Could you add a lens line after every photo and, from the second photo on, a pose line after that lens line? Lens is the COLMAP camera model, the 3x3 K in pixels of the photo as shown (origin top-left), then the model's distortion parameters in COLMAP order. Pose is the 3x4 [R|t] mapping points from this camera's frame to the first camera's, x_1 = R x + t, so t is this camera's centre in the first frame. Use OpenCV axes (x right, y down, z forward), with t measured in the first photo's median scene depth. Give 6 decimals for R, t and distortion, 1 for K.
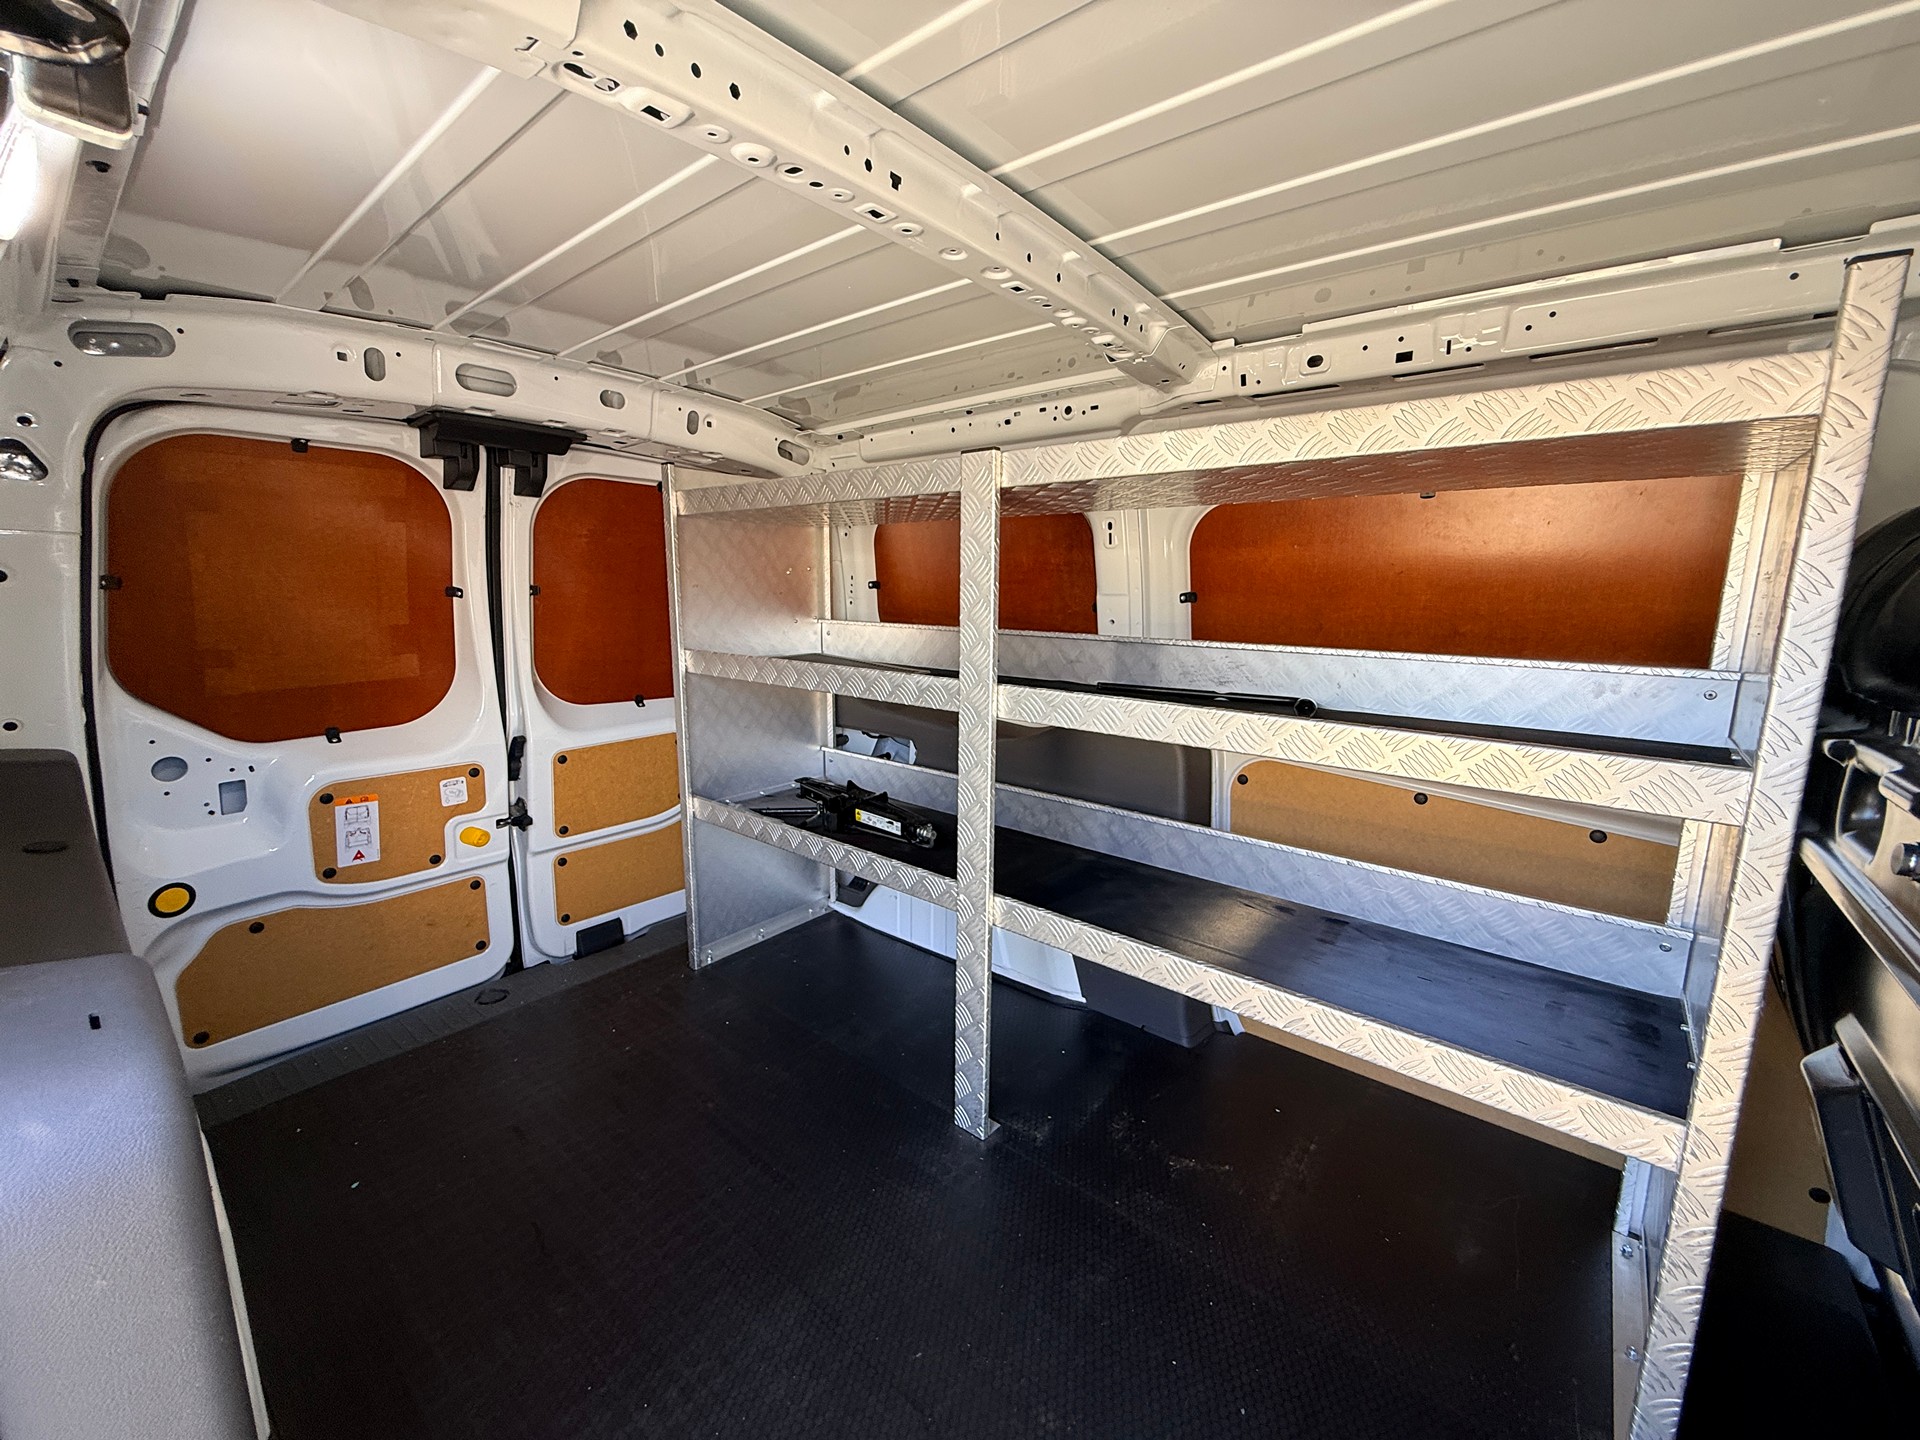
lens RADIAL K [[770.2, 0, 958.7], [0, 770.2, 718.3], [0, 0, 1]] dist [0.001101, 0.000662]
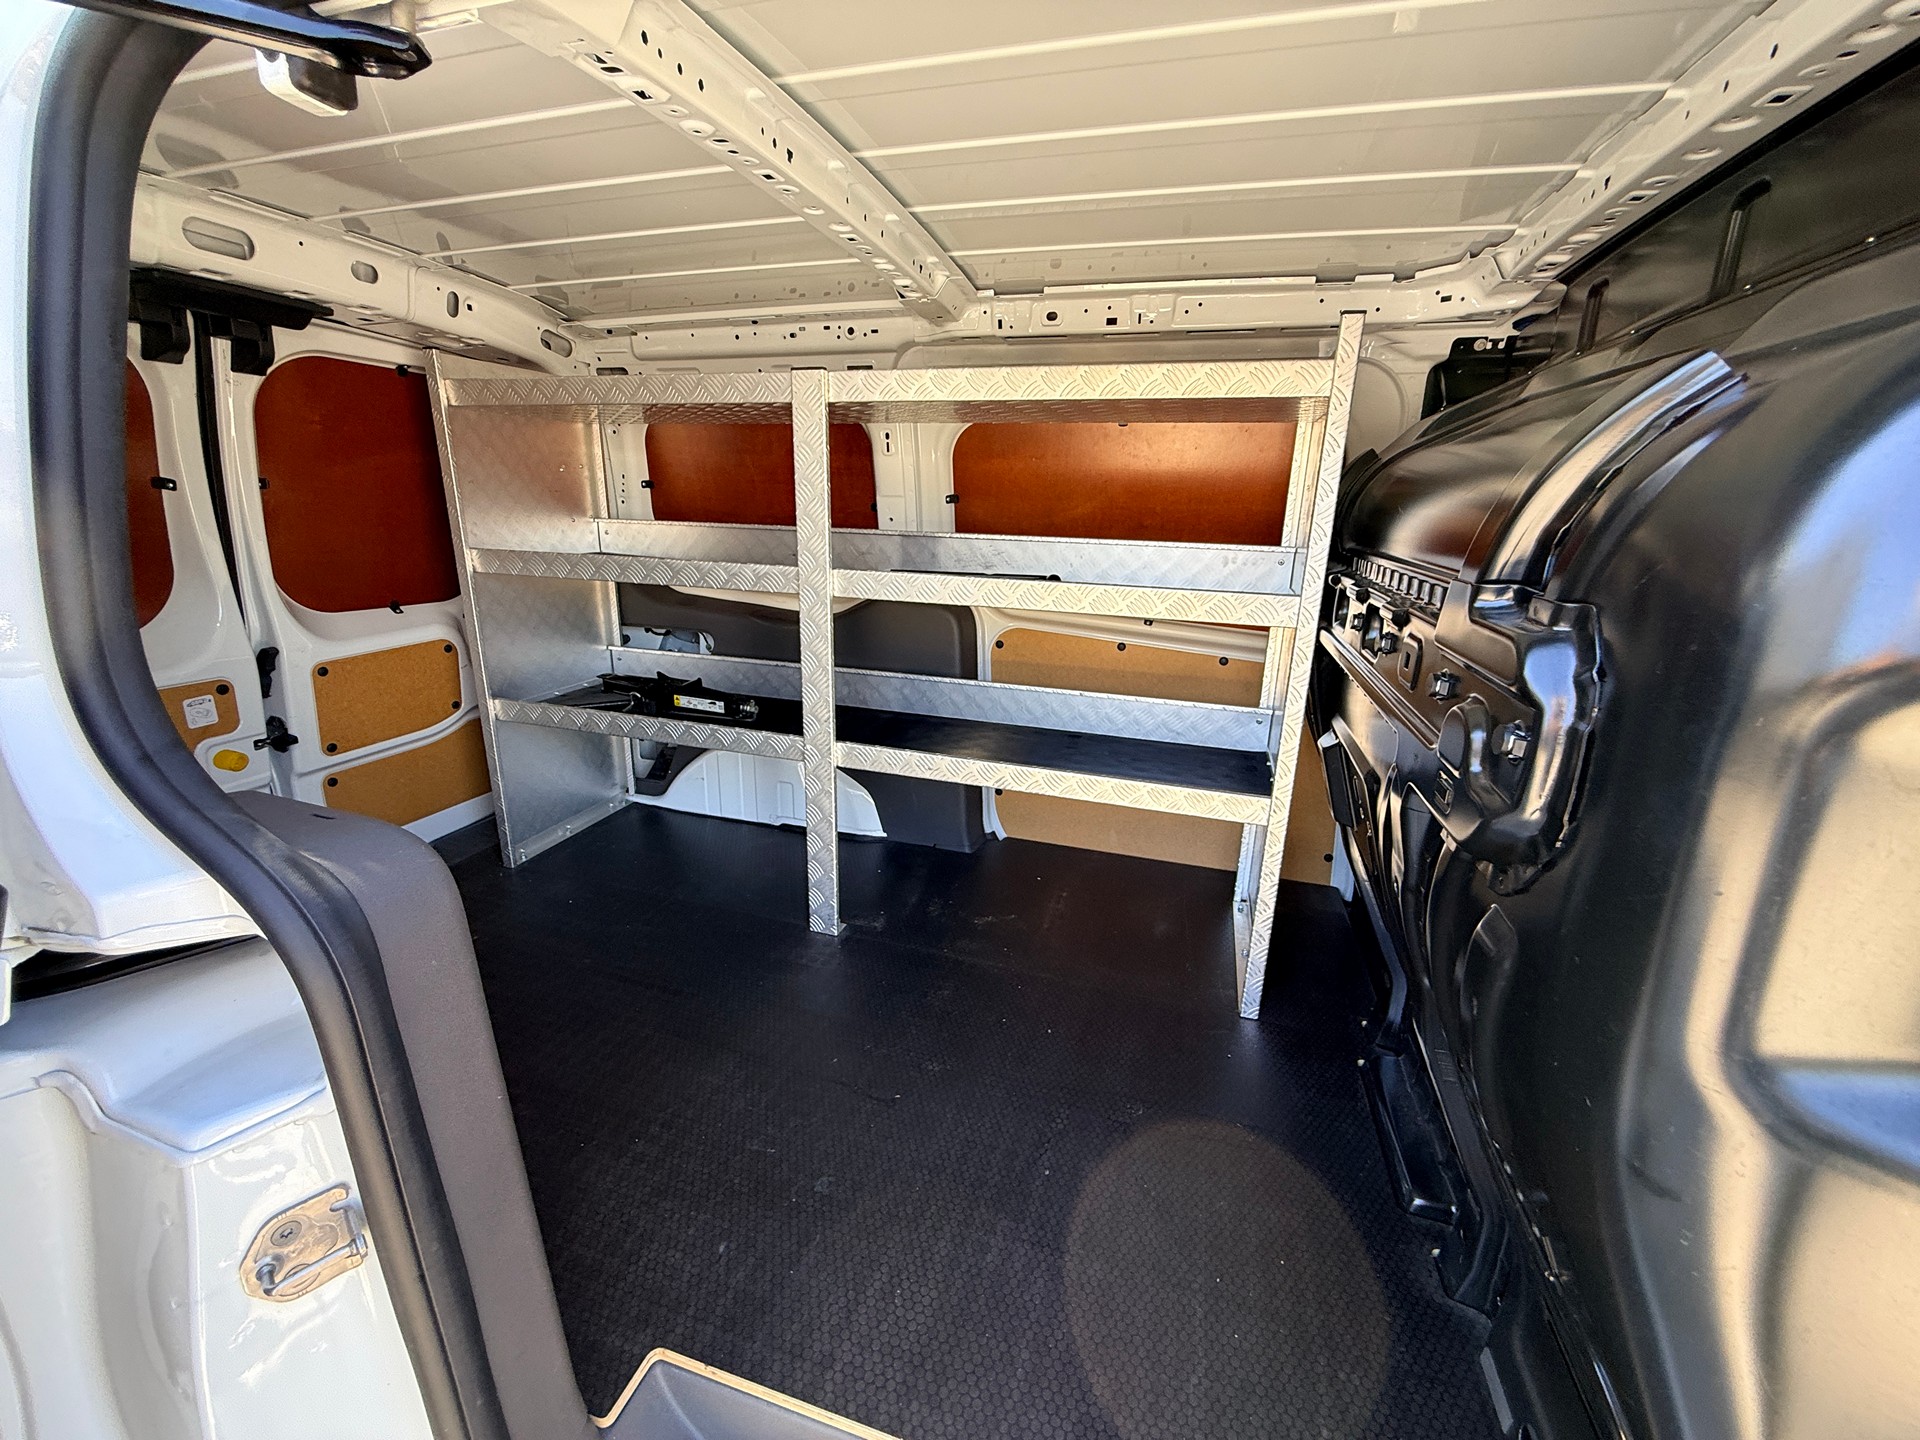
lens RADIAL K [[770.2, 0, 958.7], [0, 770.2, 718.3], [0, 0, 1]] dist [0.001101, 0.000662]
pose [[0.925596, -0.093719, 0.366726, -0.178067], [0.050405, 0.990752, 0.125972, 0.036158], [-0.375141, -0.098114, 0.921761, -0.173724]]
